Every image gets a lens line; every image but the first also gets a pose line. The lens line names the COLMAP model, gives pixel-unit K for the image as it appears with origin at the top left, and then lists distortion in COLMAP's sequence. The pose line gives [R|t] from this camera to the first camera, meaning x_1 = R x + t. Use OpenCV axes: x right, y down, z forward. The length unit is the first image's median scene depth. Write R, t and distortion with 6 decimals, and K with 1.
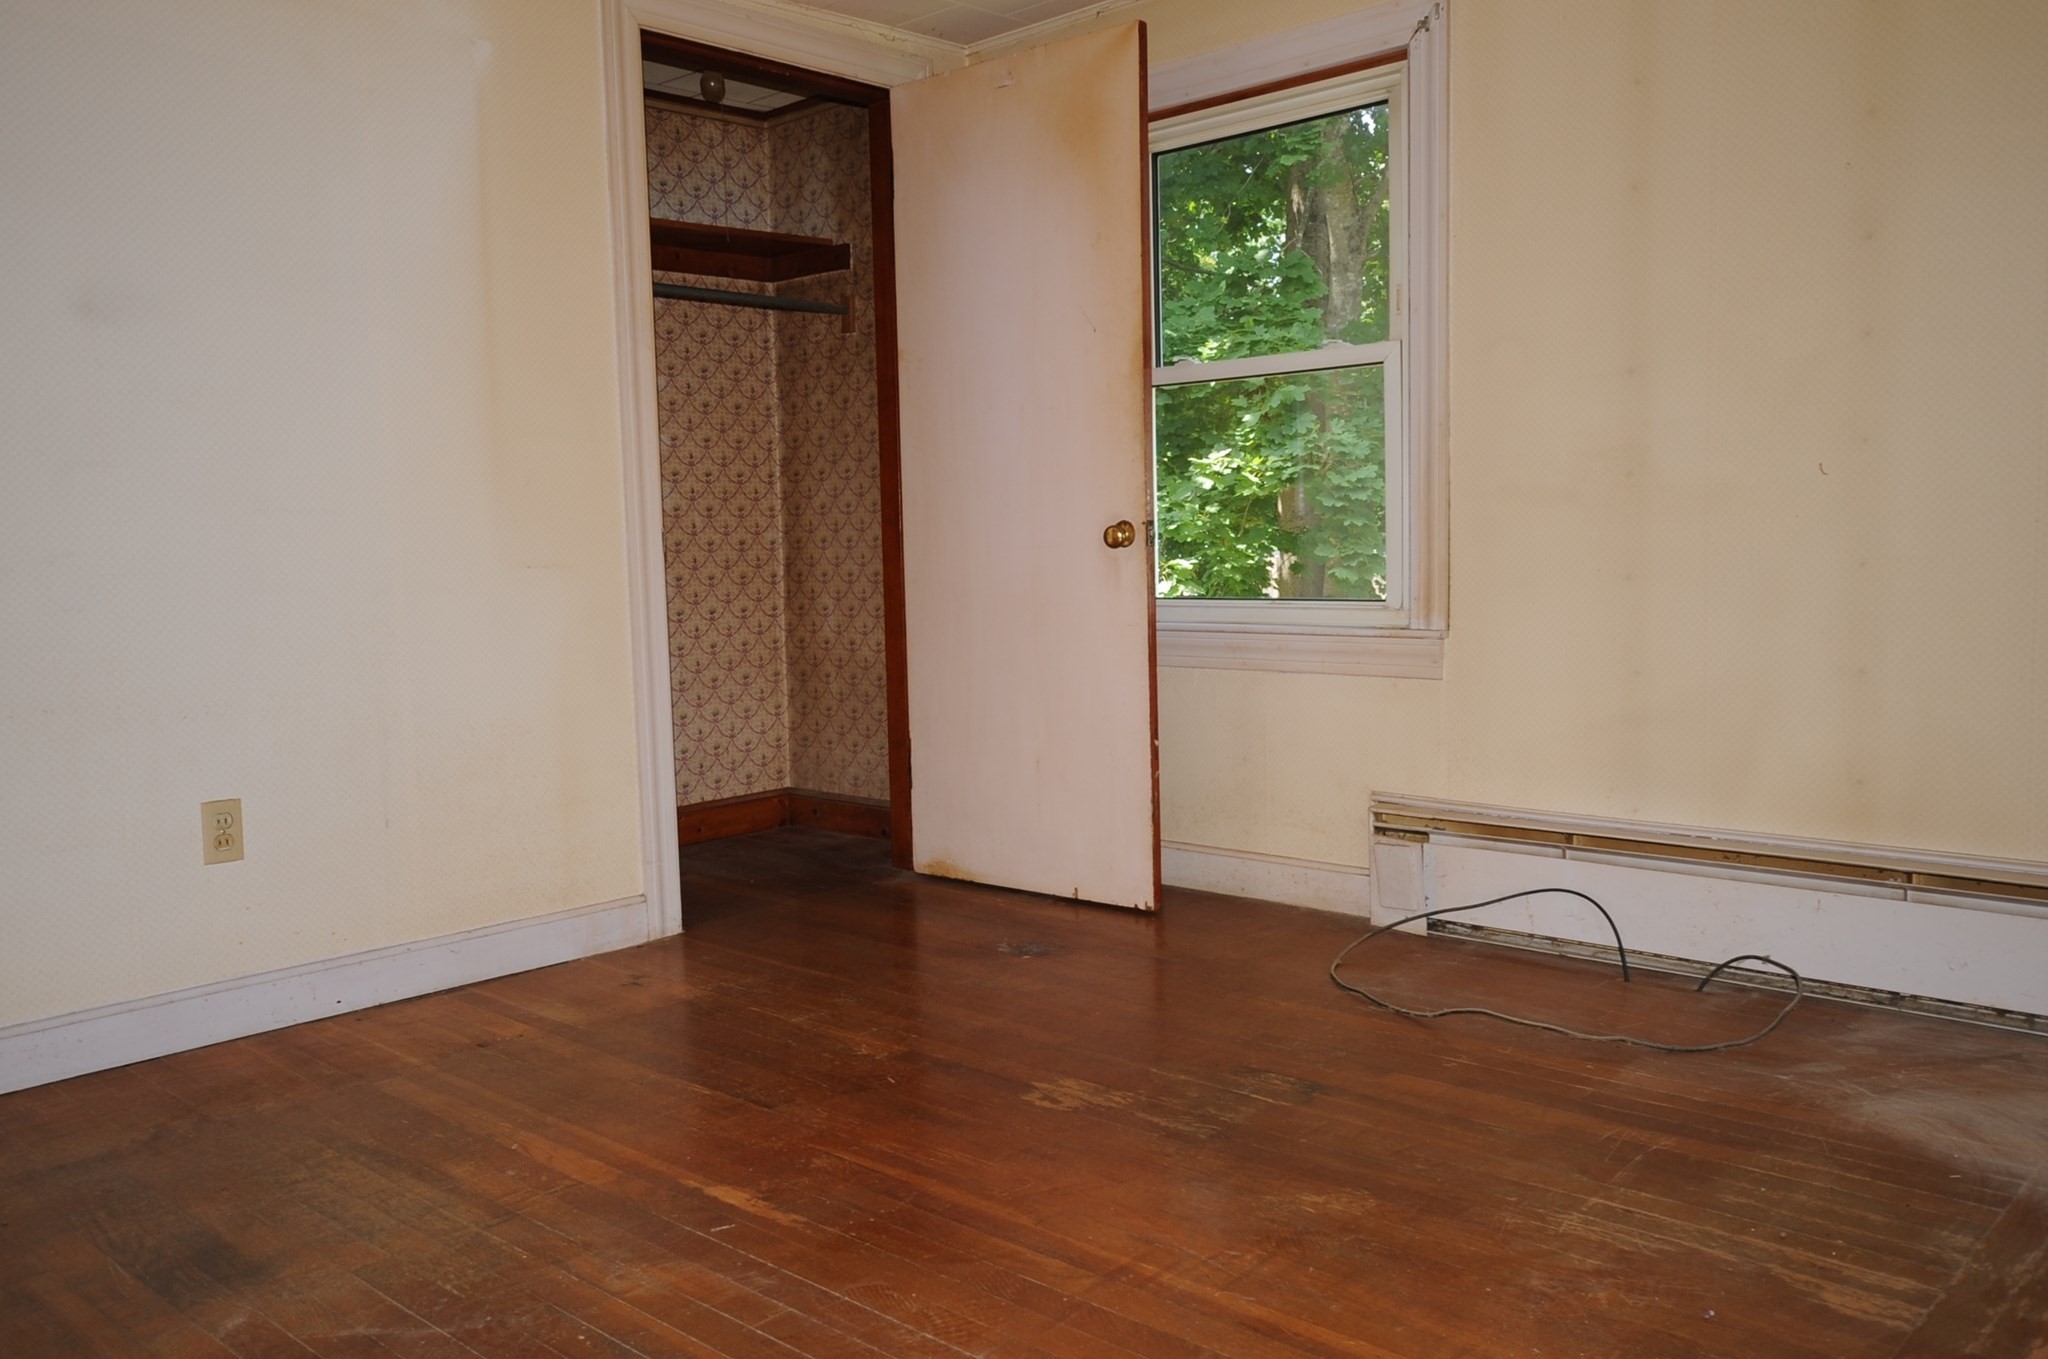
lens RADIAL K [[1584.5, 0, 1024.0], [0, 1584.5, 679.5], [0, 0, 1]] dist [-0.060147, -0.001752]
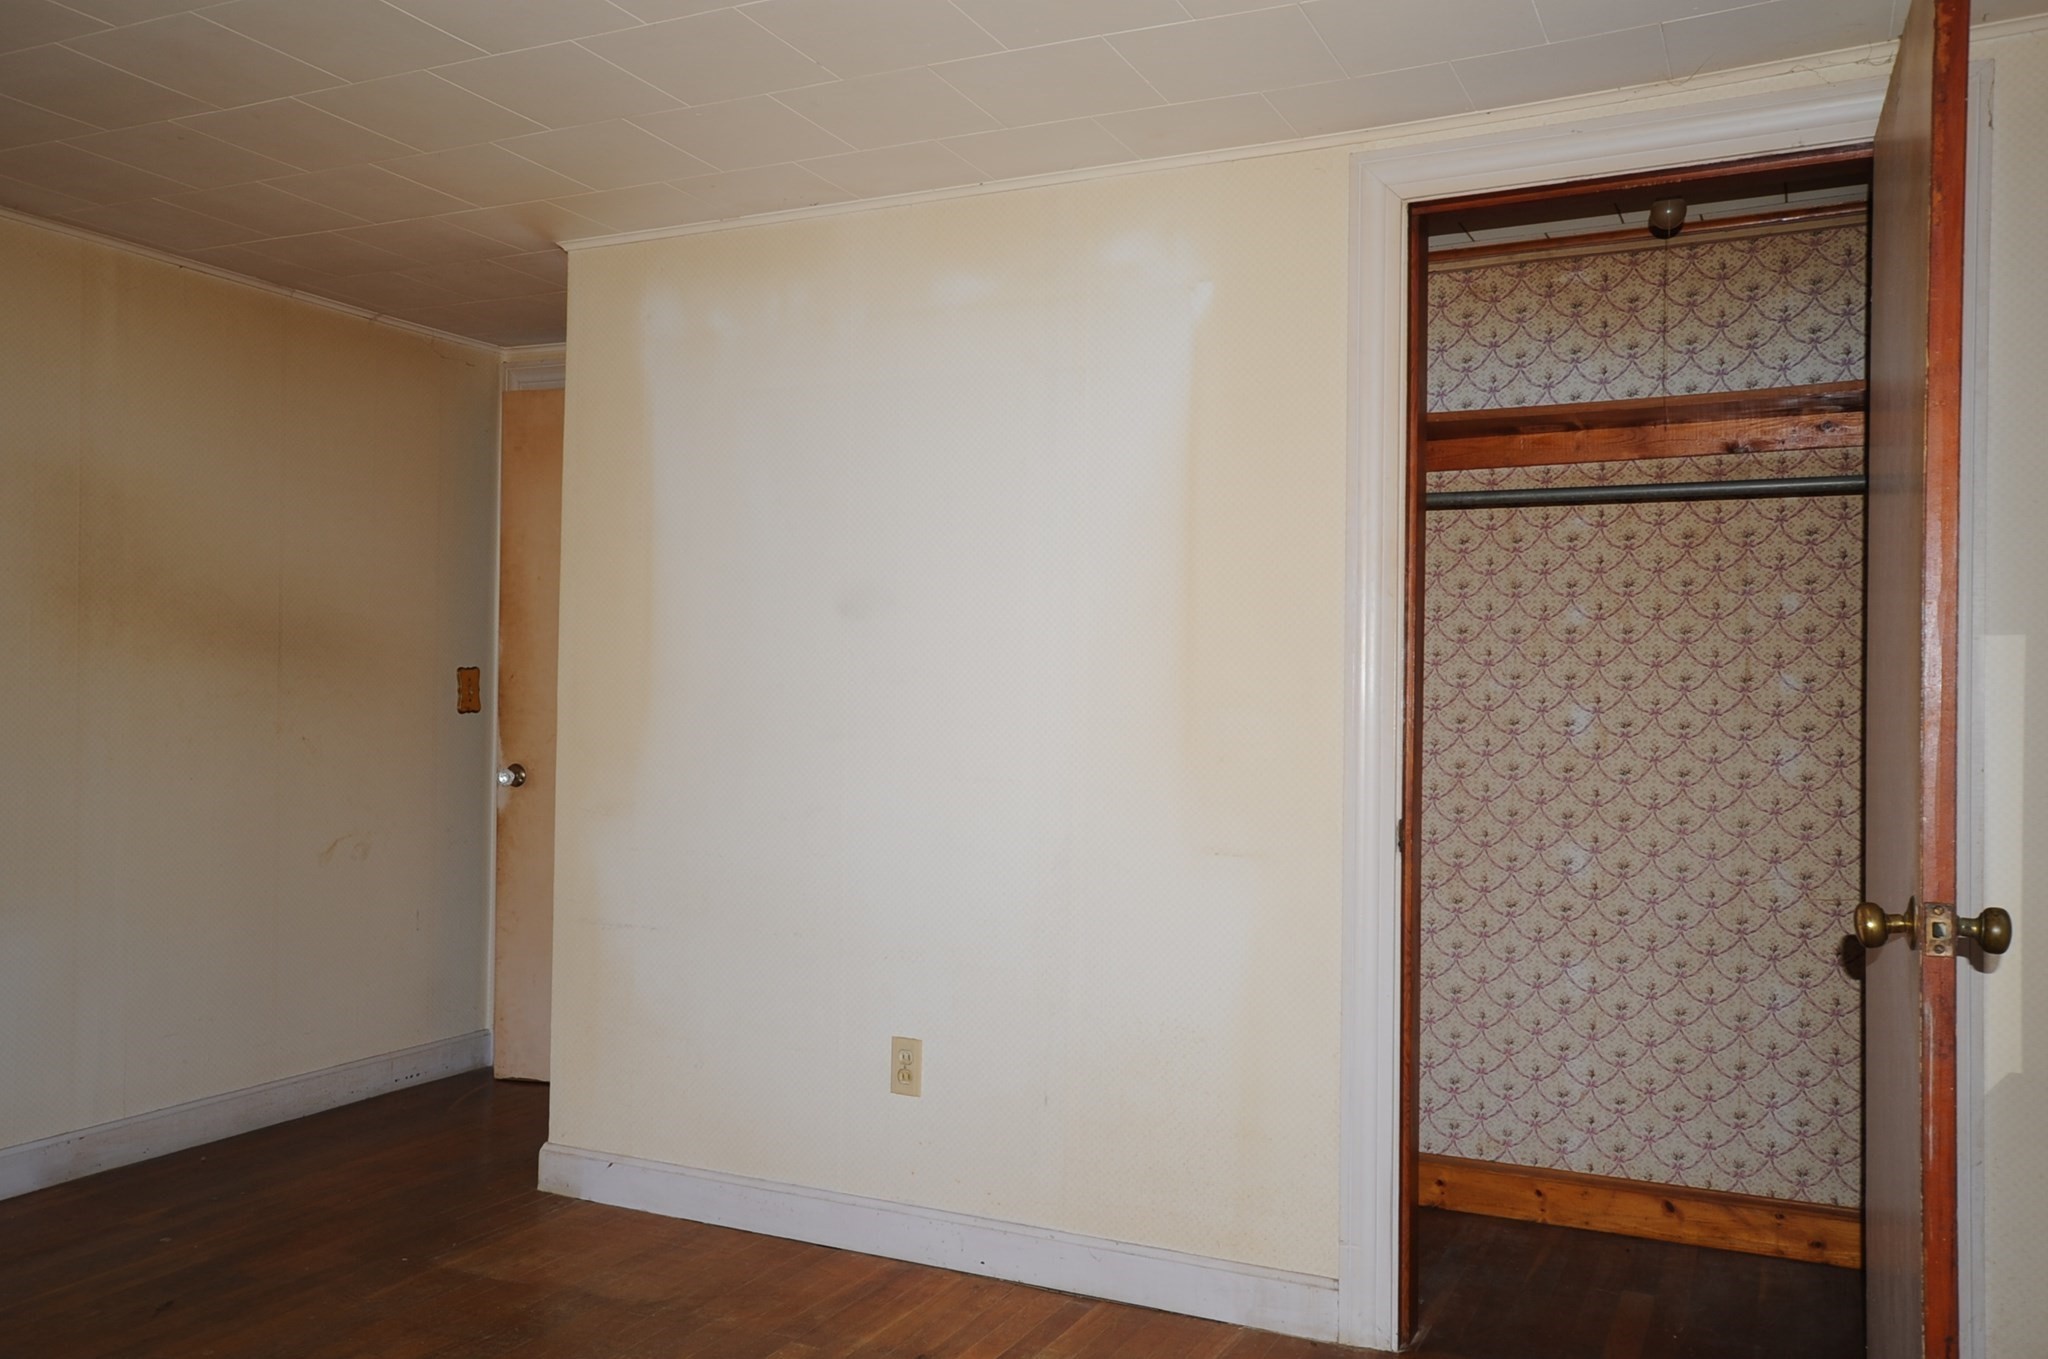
lens RADIAL K [[1584.5, 0, 1024.0], [0, 1584.5, 679.5], [0, 0, 1]] dist [-0.060147, -0.001752]
pose [[0.246621, 0.007277, -0.969085, 0.475909], [-0.090193, 0.995804, -0.015475, -0.134878], [0.964906, 0.091221, 0.246243, 0.644803]]
